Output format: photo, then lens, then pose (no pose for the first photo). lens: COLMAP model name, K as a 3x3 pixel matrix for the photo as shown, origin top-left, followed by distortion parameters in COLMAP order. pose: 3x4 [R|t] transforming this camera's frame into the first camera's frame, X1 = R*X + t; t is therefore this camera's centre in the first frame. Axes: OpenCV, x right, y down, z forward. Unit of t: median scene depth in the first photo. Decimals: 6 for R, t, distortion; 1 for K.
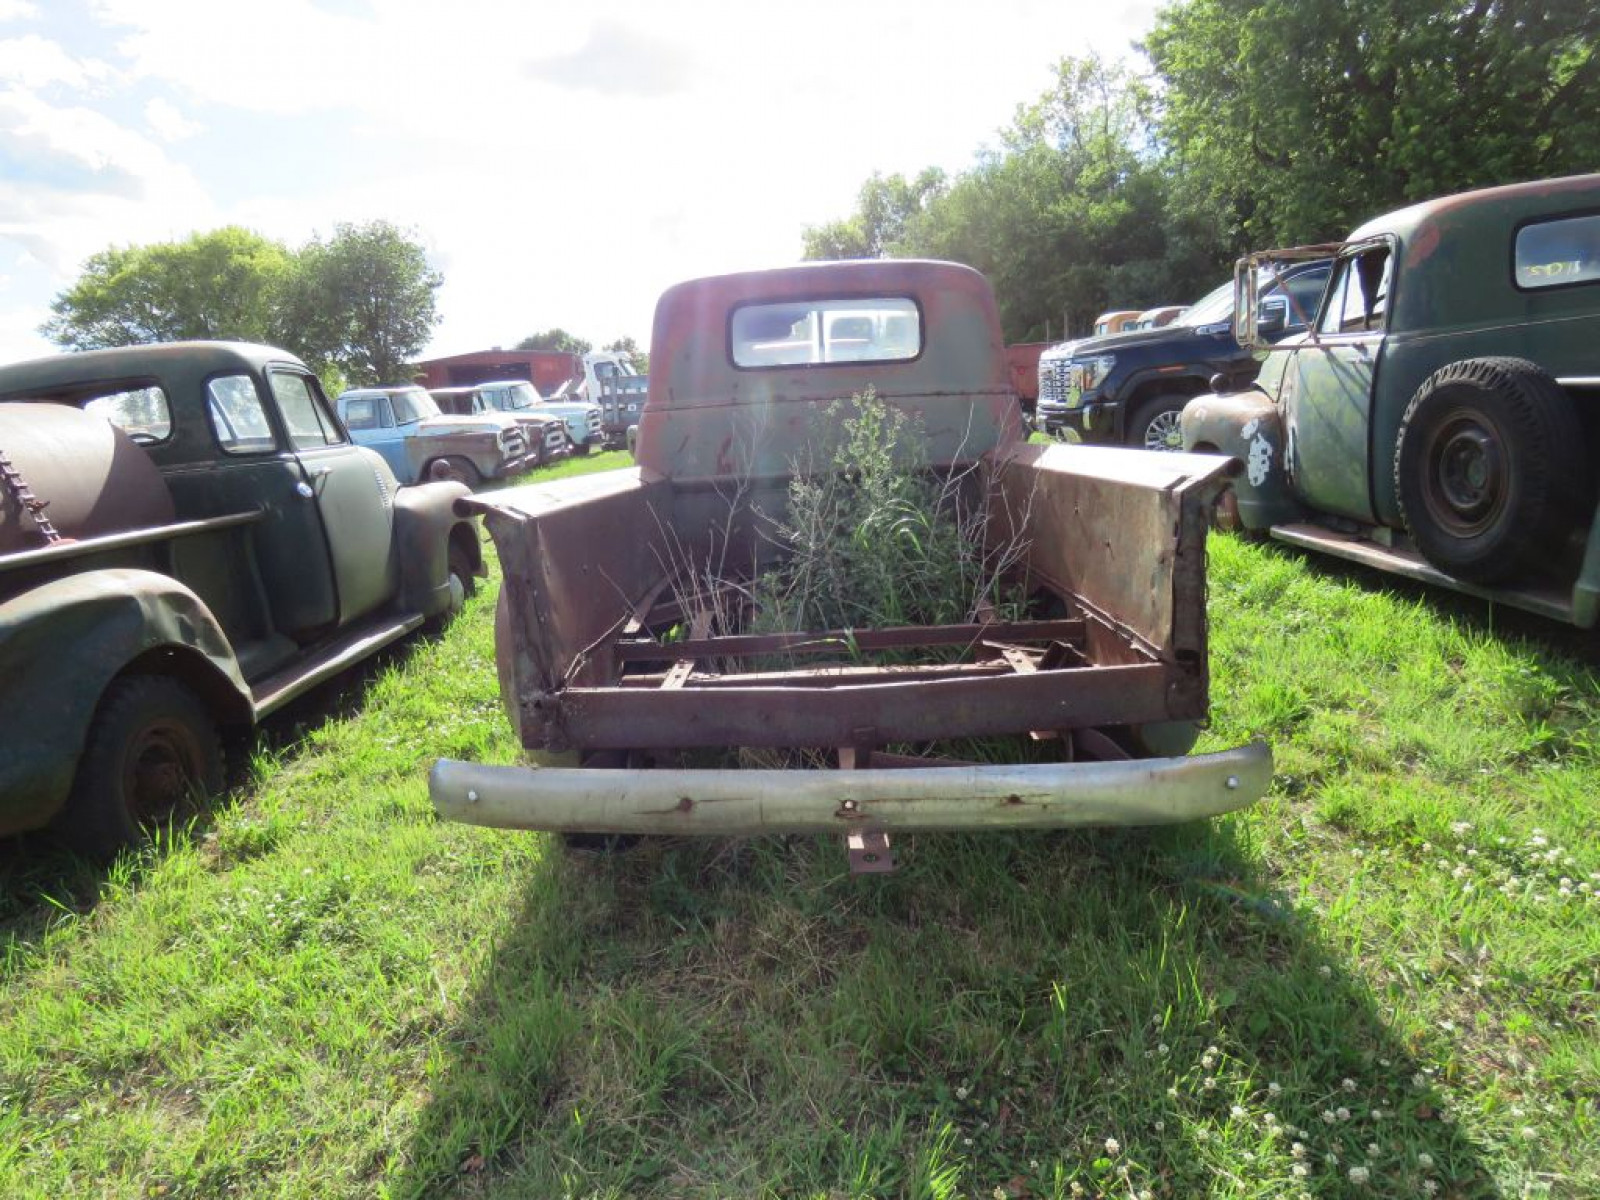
lens RADIAL K [[1059.9, 0, 800.0], [0, 1059.9, 600.0], [0, 0, 1]] dist [-0.008126, 0.005740]
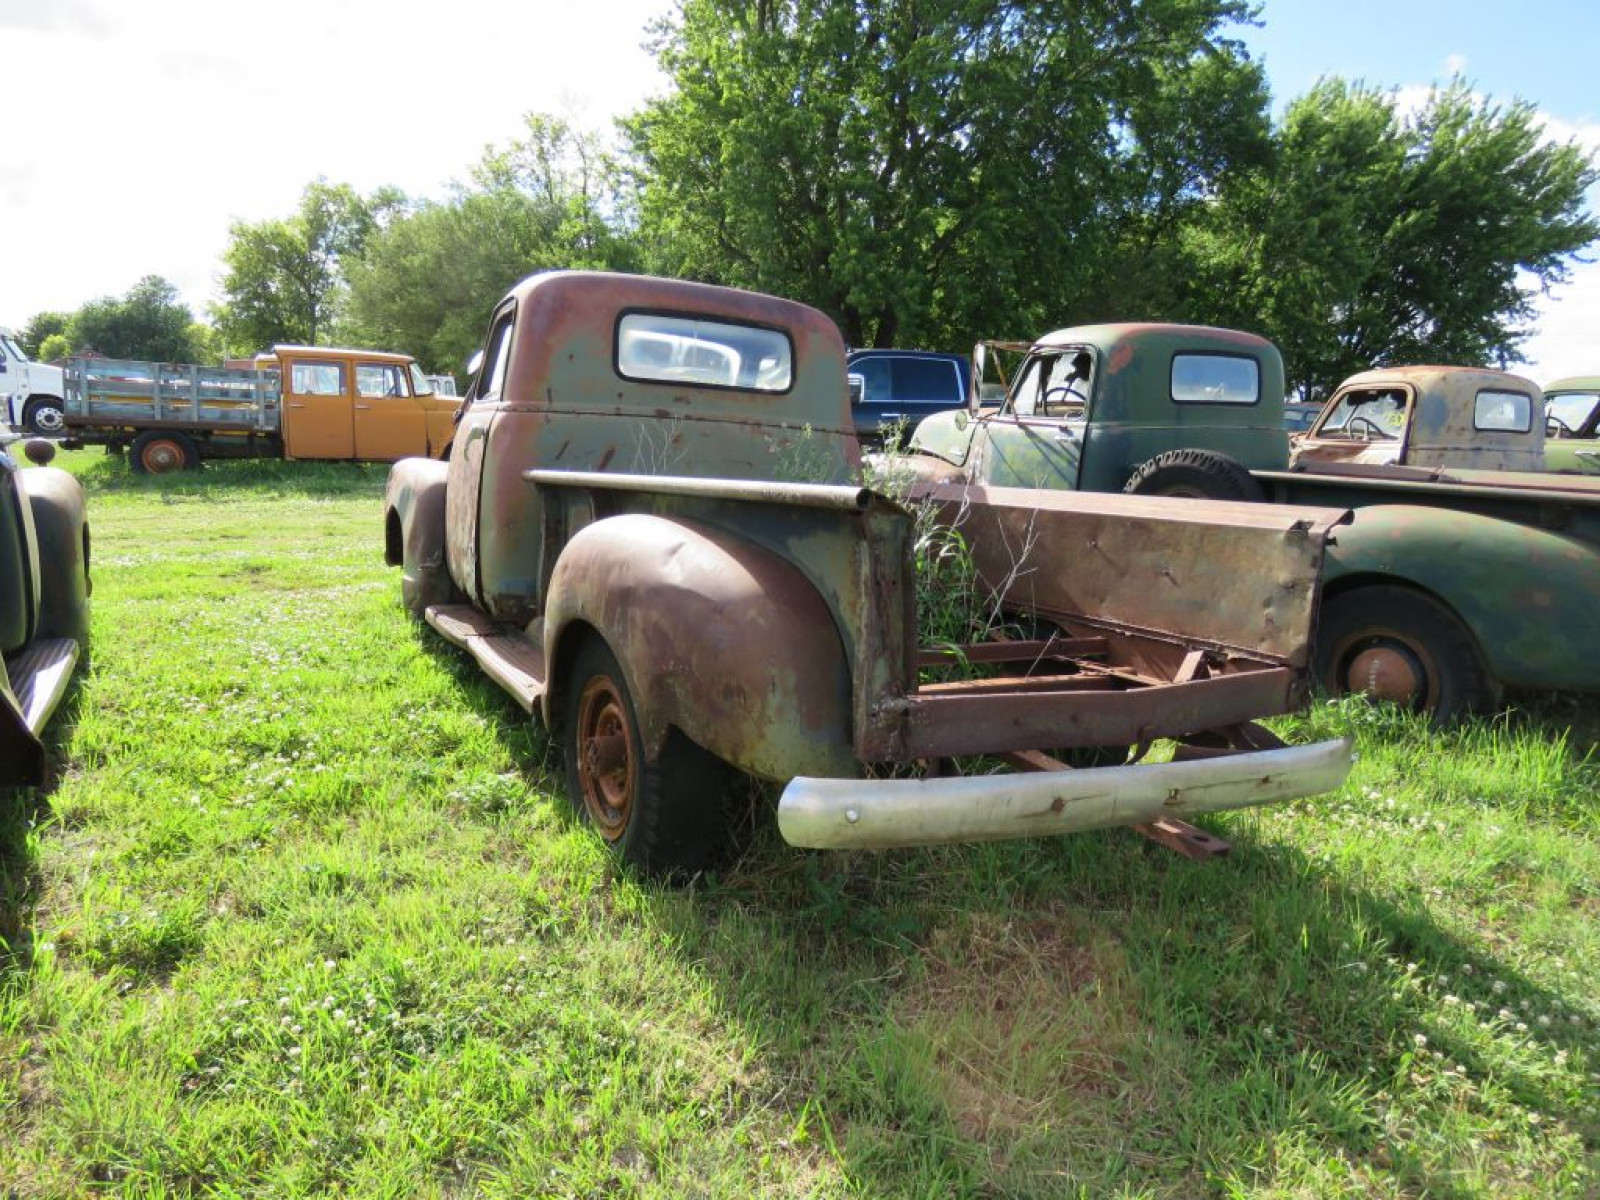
lens RADIAL K [[1075.1, 0, 745.3], [0, 1075.1, 579.2], [0, 0, 1]] dist [-0.016324, 0.000992]
pose [[0.852550, 0.040940, 0.521039, -0.133081], [-0.008839, 0.997914, -0.063947, 0.006483], [-0.522570, 0.049912, 0.851134, 0.038505]]
